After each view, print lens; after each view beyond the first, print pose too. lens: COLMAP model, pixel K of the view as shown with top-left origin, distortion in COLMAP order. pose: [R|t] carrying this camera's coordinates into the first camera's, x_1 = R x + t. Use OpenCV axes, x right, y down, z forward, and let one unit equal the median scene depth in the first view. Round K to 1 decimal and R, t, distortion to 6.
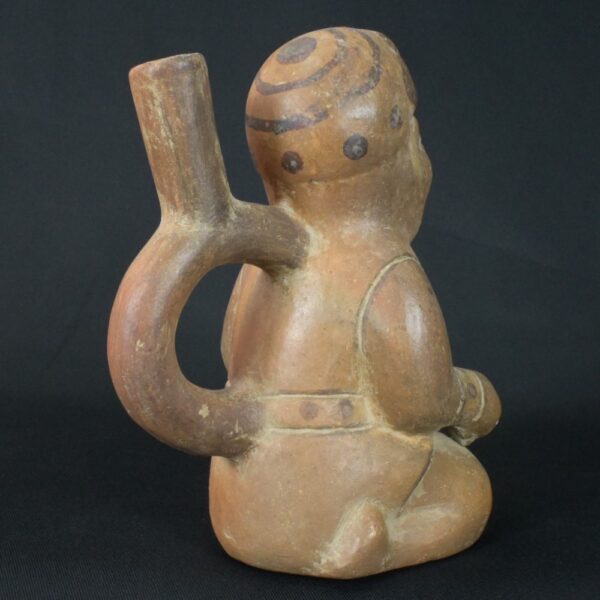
lens RADIAL K [[937.3, 0, 299.6], [0, 937.3, 297.2], [0, 0, 1]] dist [-0.009500, 0.000000]
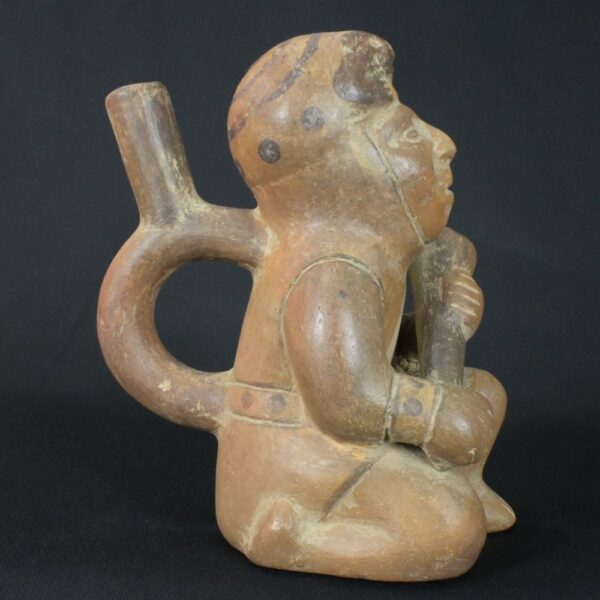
lens RADIAL K [[937.3, 0, 299.9], [0, 937.3, 300.1], [0, 0, 1]] dist [-0.009500, 0.000000]
pose [[0.670352, 0.051942, -0.740223, 0.841927], [-0.061143, 0.998021, 0.014660, -0.012076], [0.739520, 0.035432, 0.672201, 0.323107]]
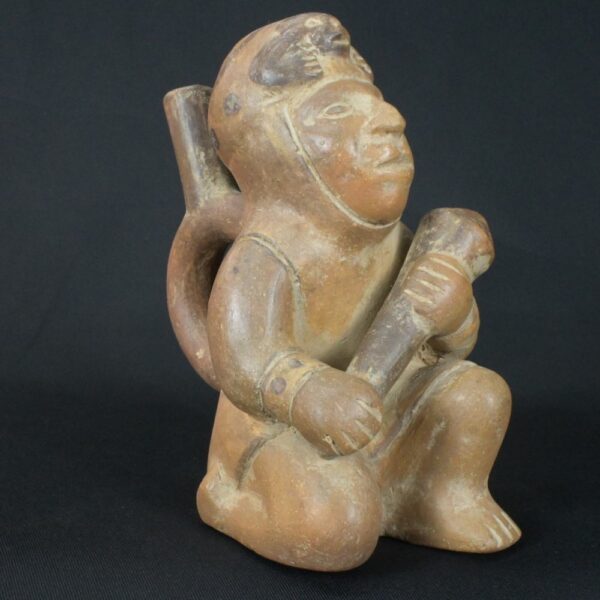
lens RADIAL K [[937.3, 0, 297.5], [0, 937.3, 299.9], [0, 0, 1]] dist [-0.009500, 0.000000]
pose [[0.002786, 0.056311, -0.998409, 1.168443], [-0.089221, 0.994445, 0.055838, -0.037973], [0.996008, 0.088923, 0.007794, 1.081729]]
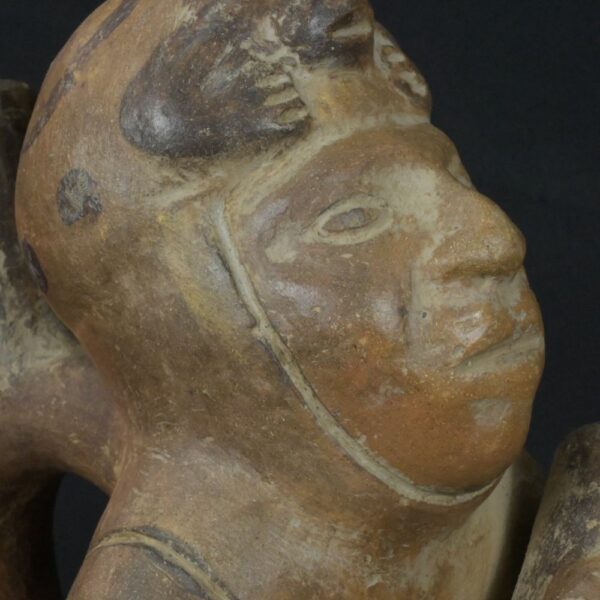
lens RADIAL K [[1921.9, 0, 298.9], [0, 1921.9, 298.3], [0, 0, 1]] dist [0.015070, 0.000000]
pose [[0.067582, 0.092334, -0.993432, 0.952047], [-0.059391, 0.994315, 0.088376, -0.227567], [0.995944, 0.053028, 0.072682, 1.034307]]
